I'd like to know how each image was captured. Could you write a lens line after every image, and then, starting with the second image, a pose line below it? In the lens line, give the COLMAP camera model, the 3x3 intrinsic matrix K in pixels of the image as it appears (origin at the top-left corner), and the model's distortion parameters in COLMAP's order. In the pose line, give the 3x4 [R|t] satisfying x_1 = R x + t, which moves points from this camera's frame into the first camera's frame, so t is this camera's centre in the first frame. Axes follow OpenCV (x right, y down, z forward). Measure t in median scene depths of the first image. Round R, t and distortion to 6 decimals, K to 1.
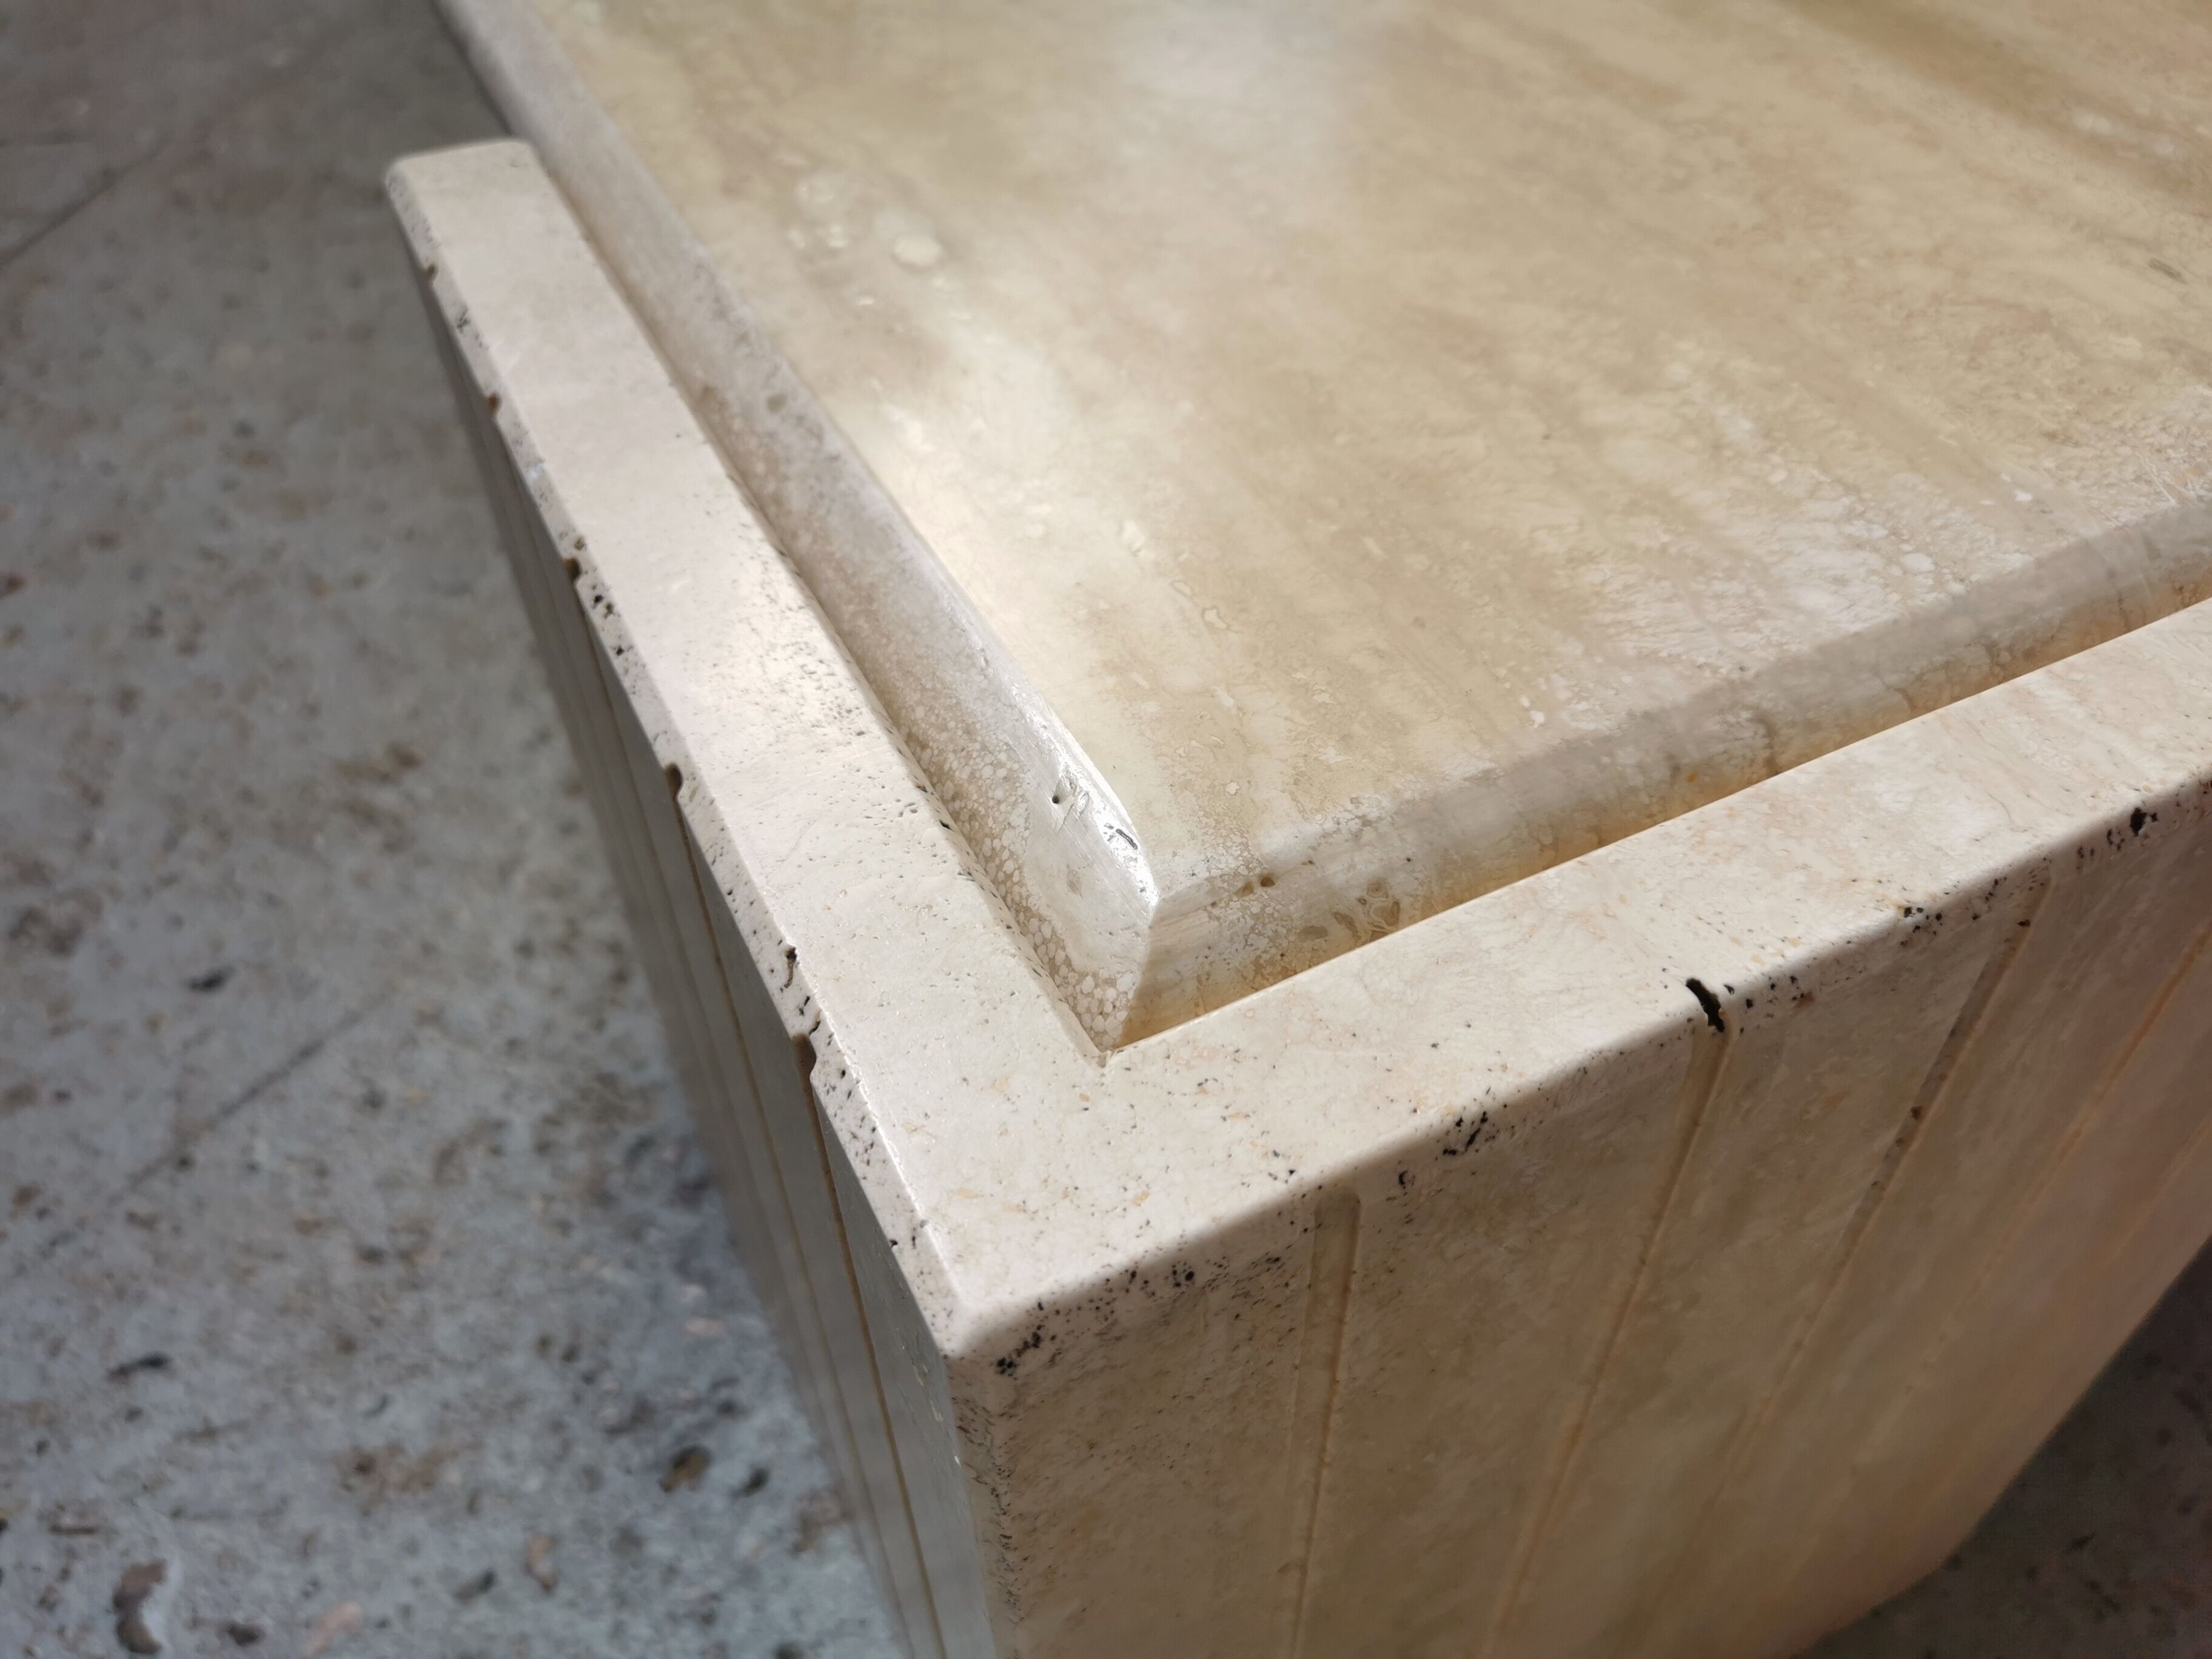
lens RADIAL K [[1778.8, 0, 1113.9], [0, 1778.8, 824.2], [0, 0, 1]] dist [0.010706, -0.030805]
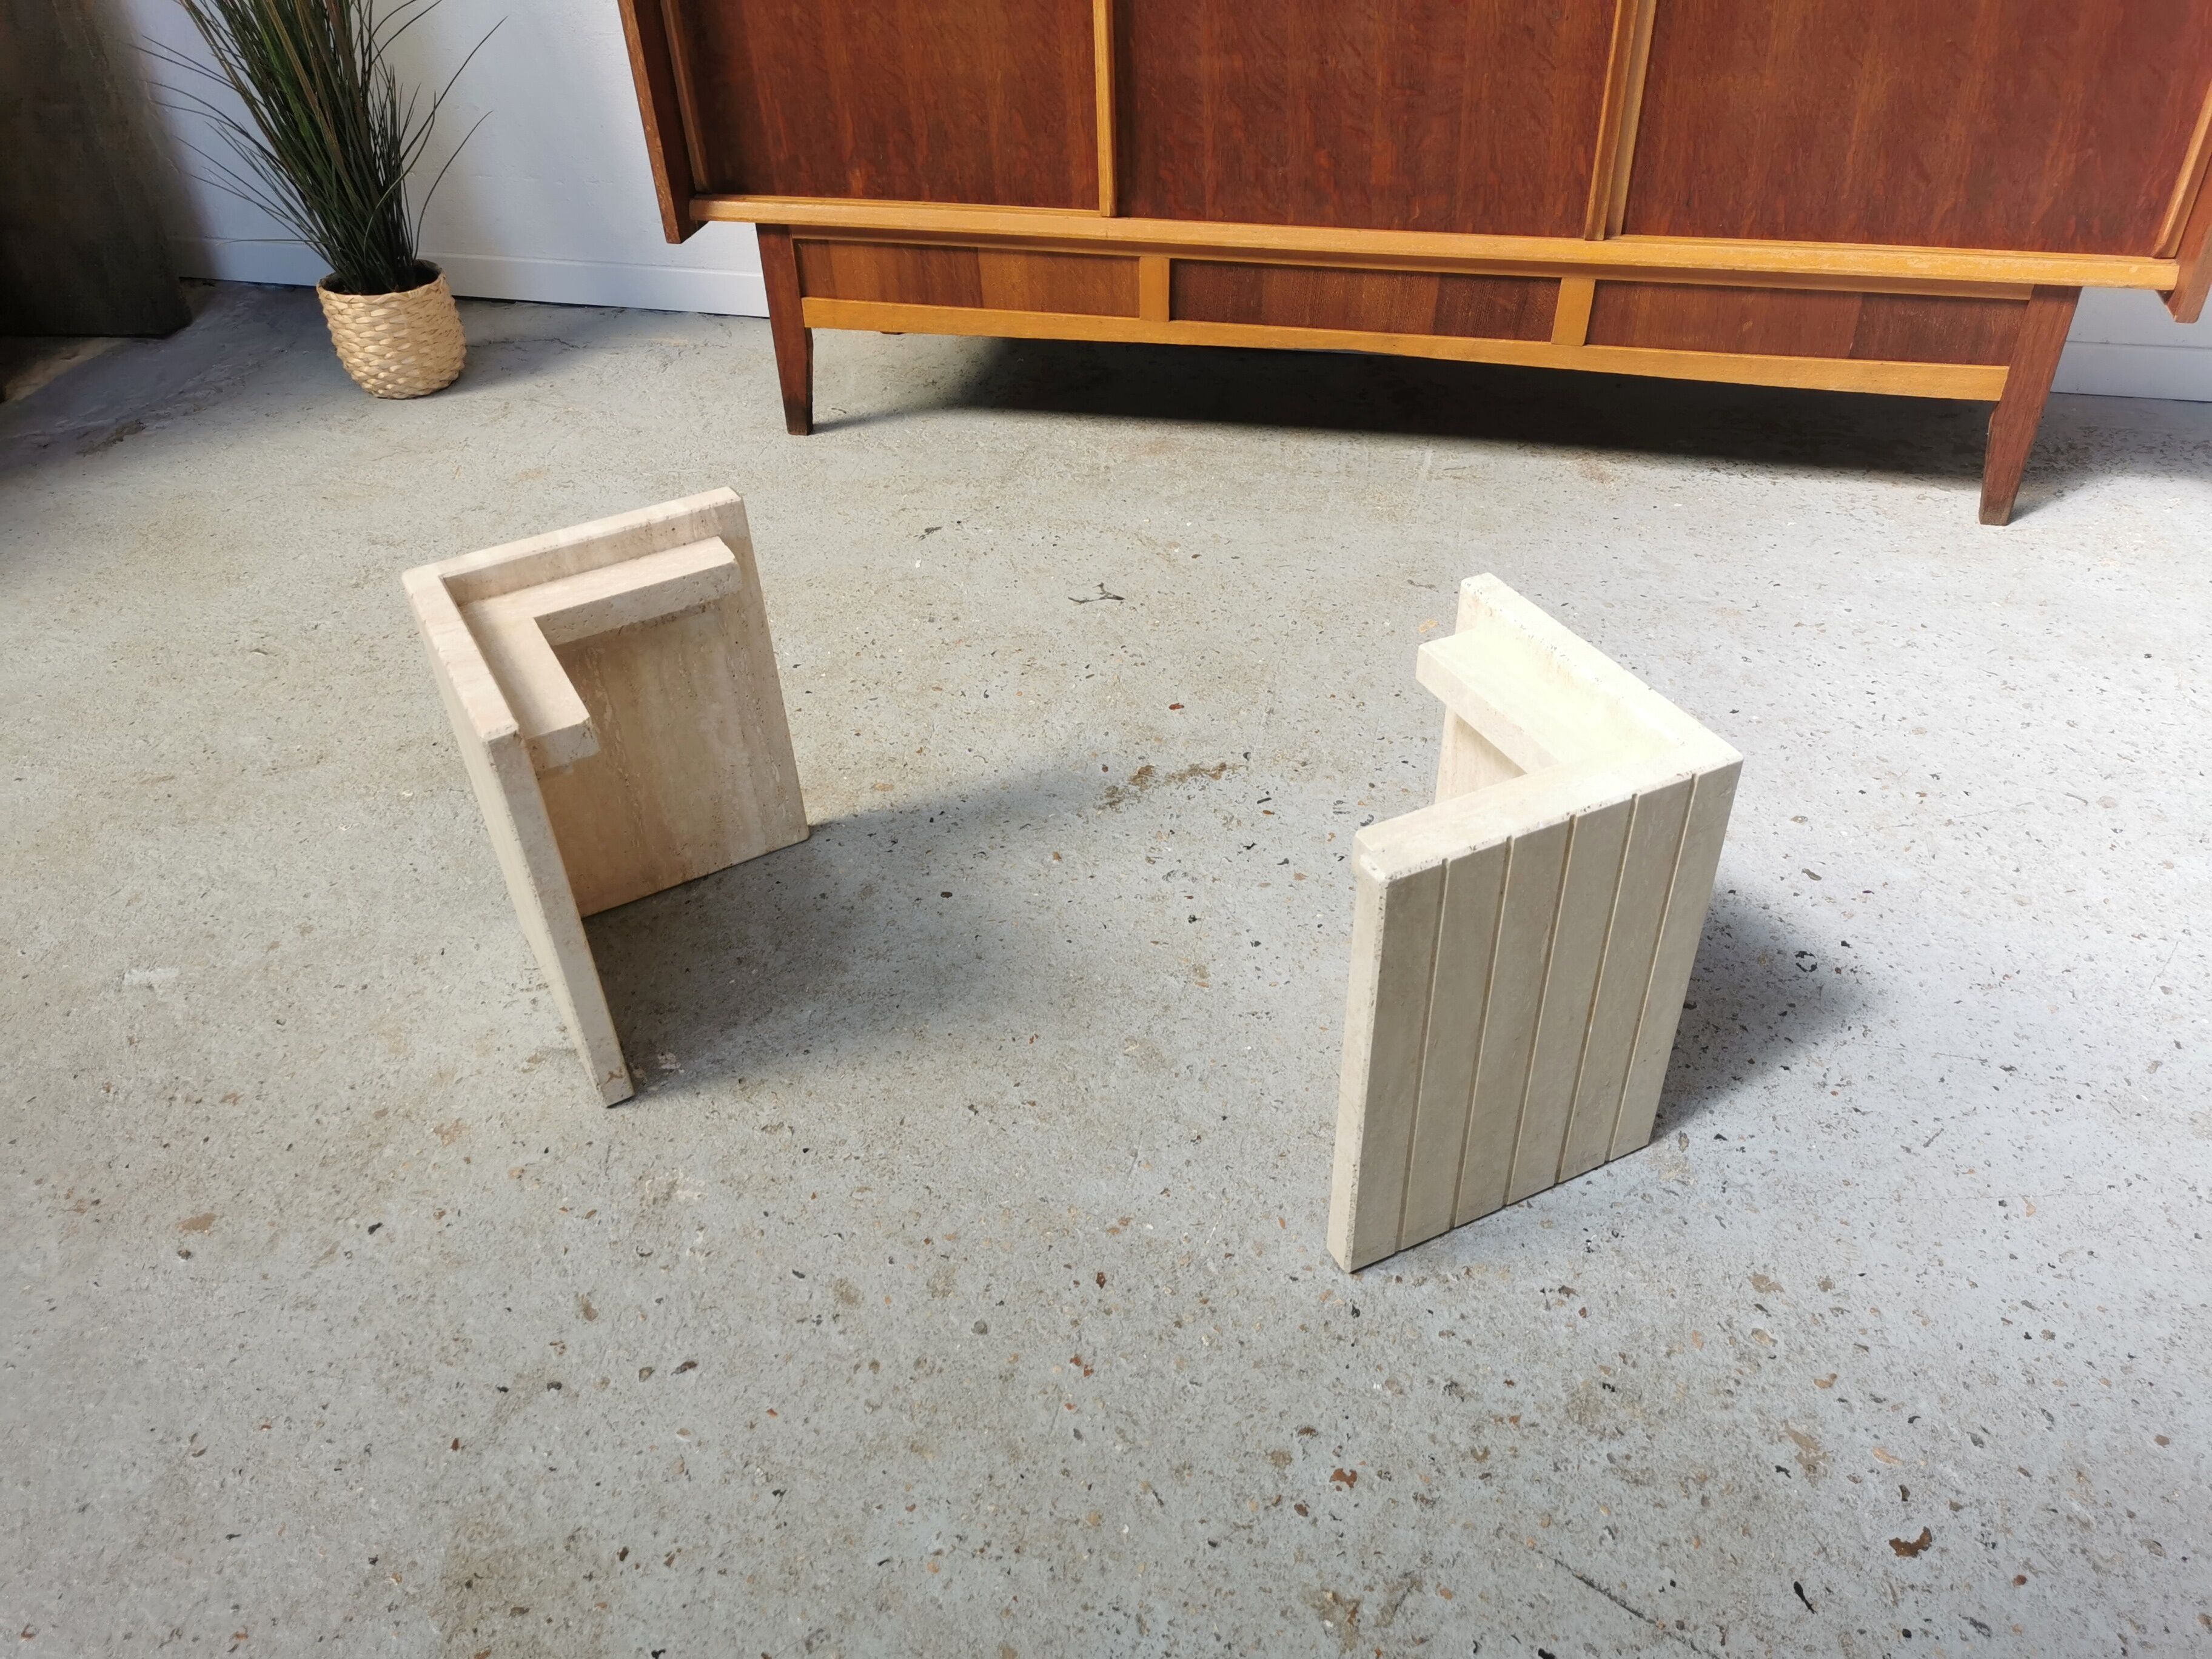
lens RADIAL K [[1700.5, 0, 1104.3], [0, 1700.5, 828.5], [0, 0, 1]] dist [0.070578, -0.071442]
pose [[-0.022263, -0.591966, 0.805655, -2.617776], [0.741668, 0.530597, 0.410359, -2.450020], [-0.670397, 0.606665, 0.427230, 0.380022]]
